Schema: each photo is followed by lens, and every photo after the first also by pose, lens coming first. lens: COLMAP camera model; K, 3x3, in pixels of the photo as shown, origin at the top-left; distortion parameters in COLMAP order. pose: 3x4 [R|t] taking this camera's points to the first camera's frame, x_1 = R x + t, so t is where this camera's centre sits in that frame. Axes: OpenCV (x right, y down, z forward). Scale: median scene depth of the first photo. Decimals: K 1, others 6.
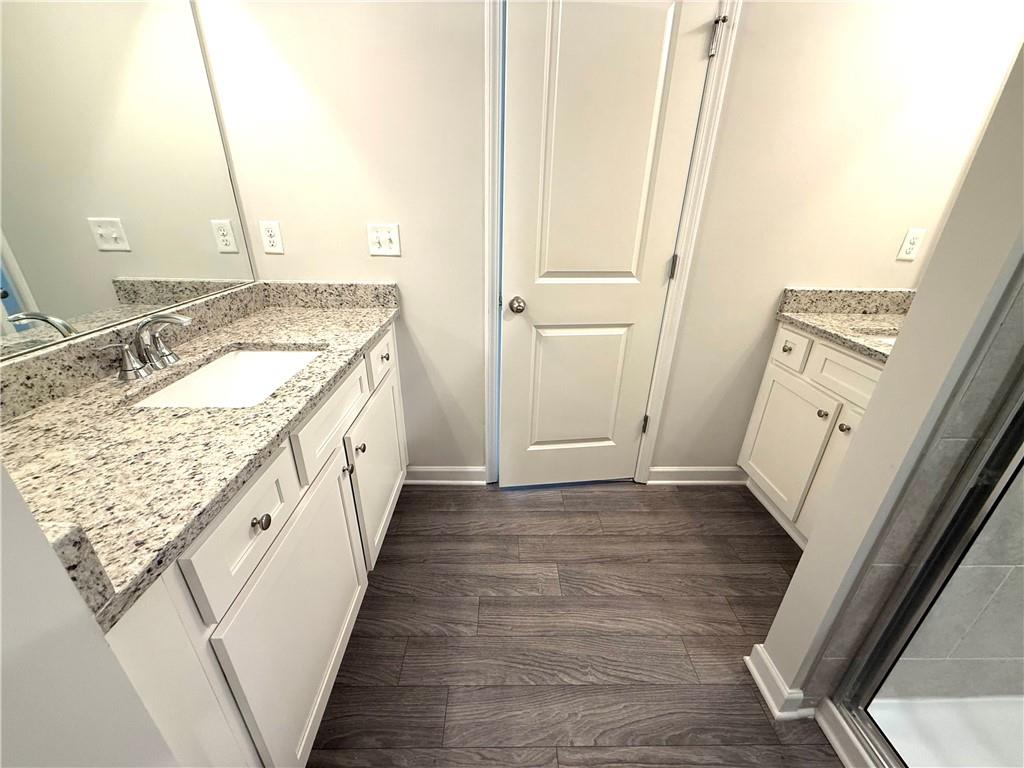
lens RADIAL K [[408.0, 0, 504.9], [0, 408.0, 391.3], [0, 0, 1]] dist [-0.001218, 0.000222]
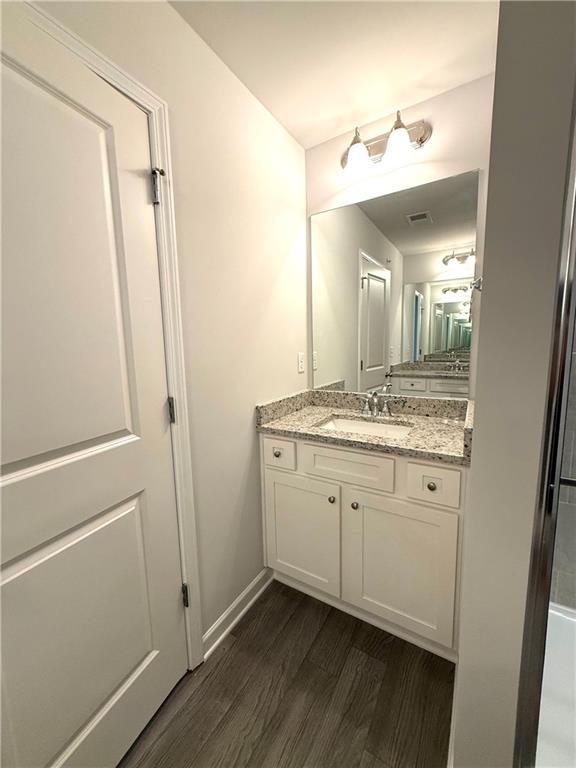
lens RADIAL K [[306.0, 0, 287.9], [0, 306.0, 380.3], [0, 0, 1]] dist [-0.001218, 0.000222]
pose [[0.529711, -0.136532, 0.837117, 0.007431], [0.379922, 0.920604, -0.090258, -0.220456], [-0.758331, 0.365850, 0.539526, 0.457330]]
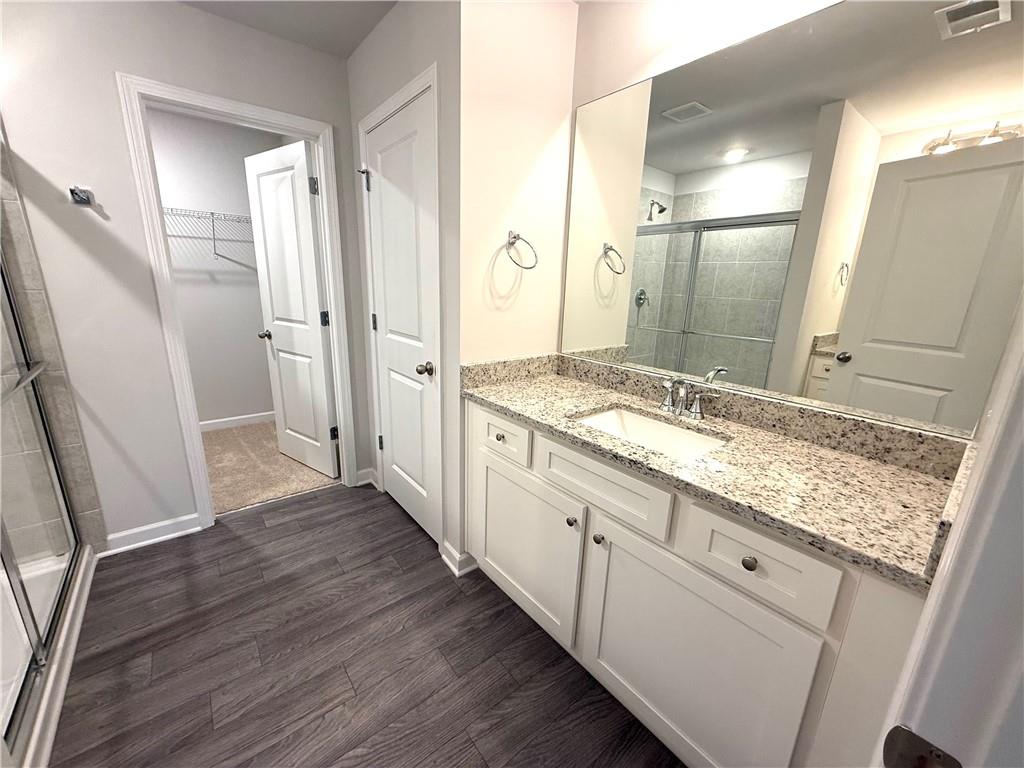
lens RADIAL K [[408.0, 0, 512.5], [0, 408.0, 391.3], [0, 0, 1]] dist [-0.001218, 0.000222]
pose [[-0.782860, 0.121657, -0.610188, 0.279579], [-0.298514, 0.787018, 0.539900, -0.471922], [0.545912, 0.604816, -0.579808, 0.990058]]
